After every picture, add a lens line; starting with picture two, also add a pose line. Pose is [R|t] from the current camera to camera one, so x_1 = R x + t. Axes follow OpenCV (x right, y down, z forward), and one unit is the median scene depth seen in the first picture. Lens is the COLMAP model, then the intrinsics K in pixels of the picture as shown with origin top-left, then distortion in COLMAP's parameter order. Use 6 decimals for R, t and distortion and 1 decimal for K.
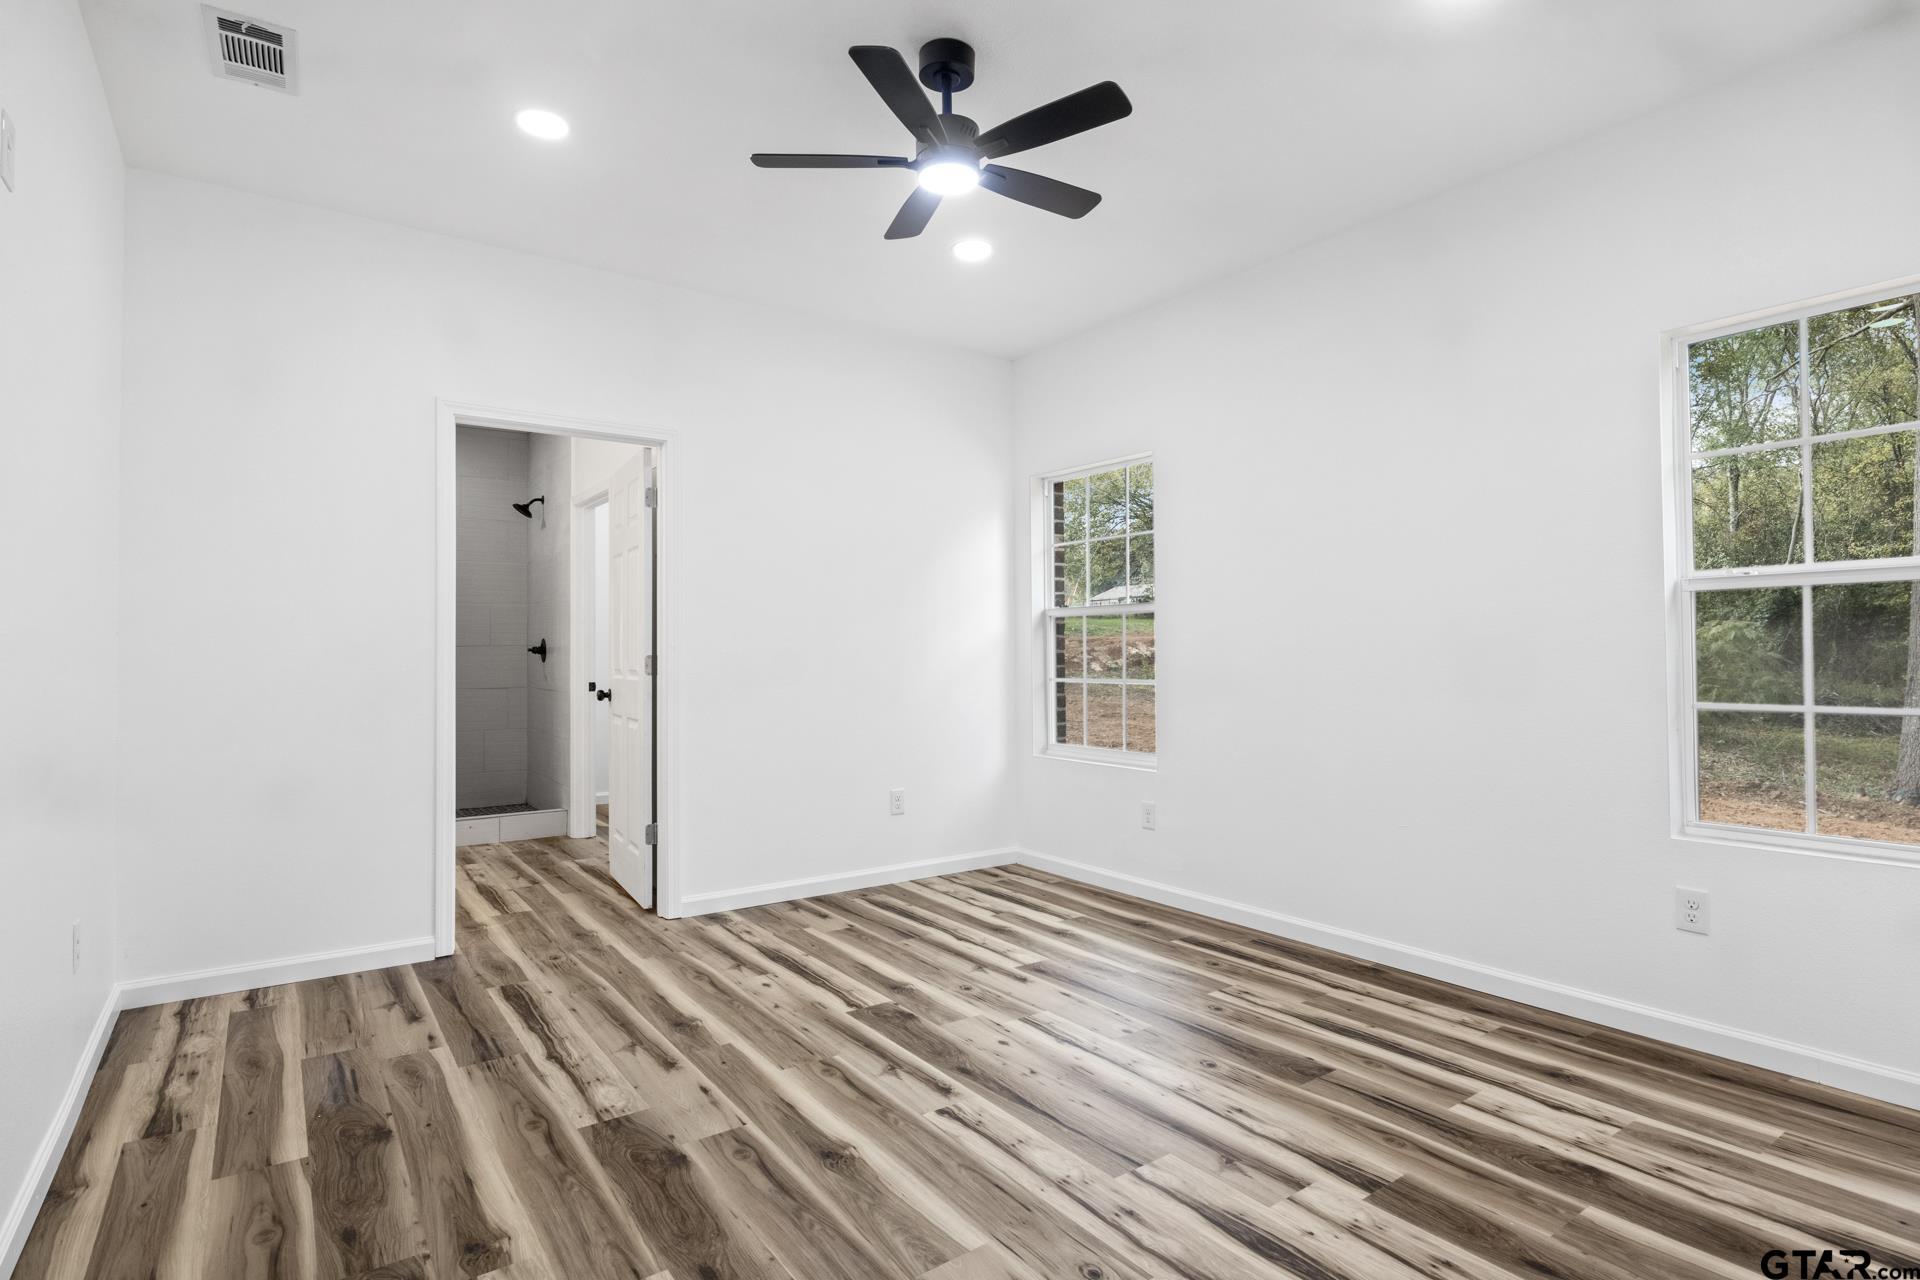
lens RADIAL K [[957.9, 0, 971.6], [0, 957.9, 634.5], [0, 0, 1]] dist [-0.006769, -0.001105]
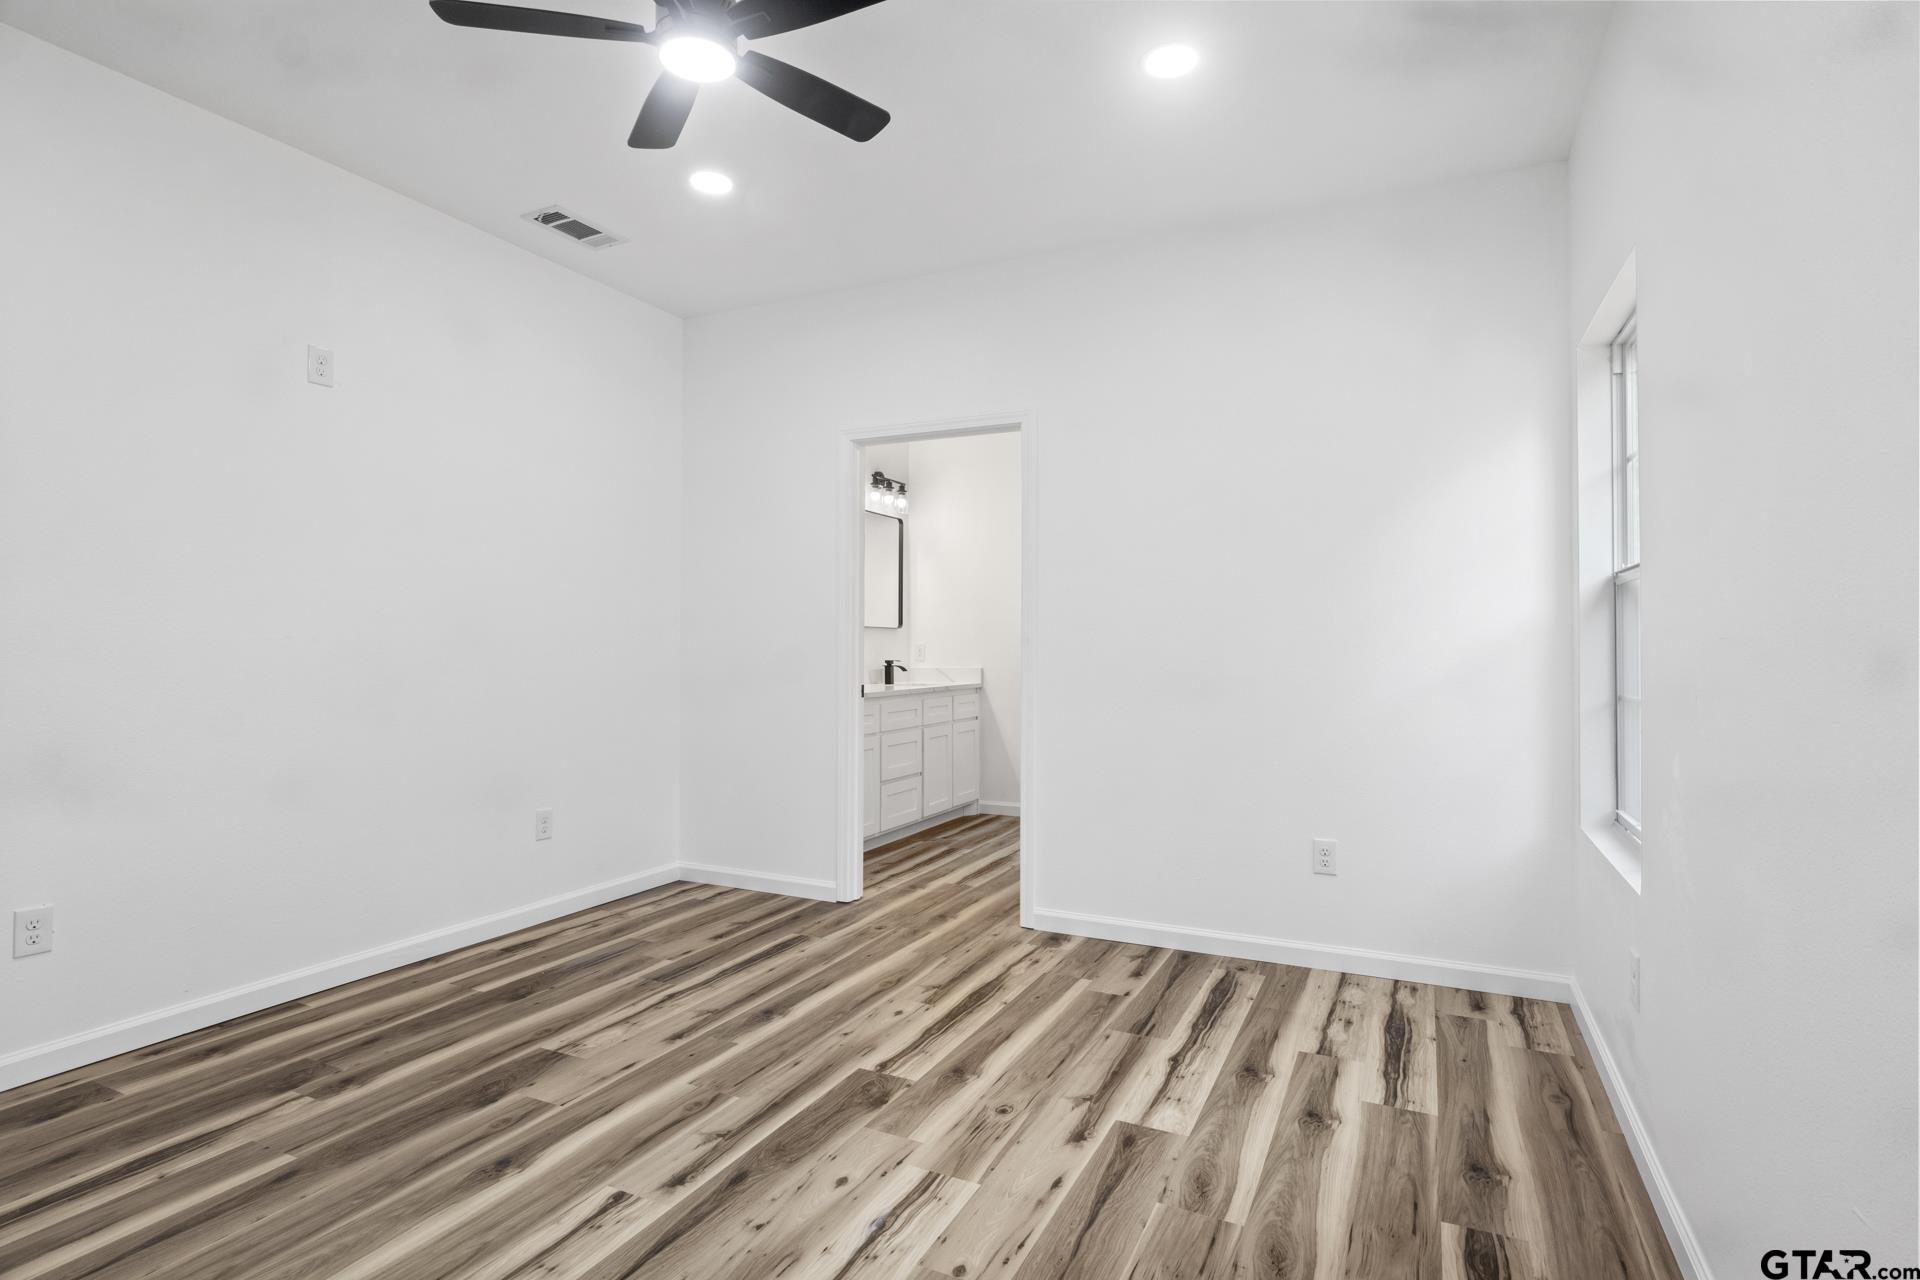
lens RADIAL K [[957.9, 0, 977.8], [0, 957.9, 631.9], [0, 0, 1]] dist [-0.006769, -0.001105]
pose [[0.484155, -0.007039, -0.874954, 0.656029], [0.011523, 0.999932, -0.001669, 0.009155], [0.874907, -0.009274, 0.484203, 0.672304]]
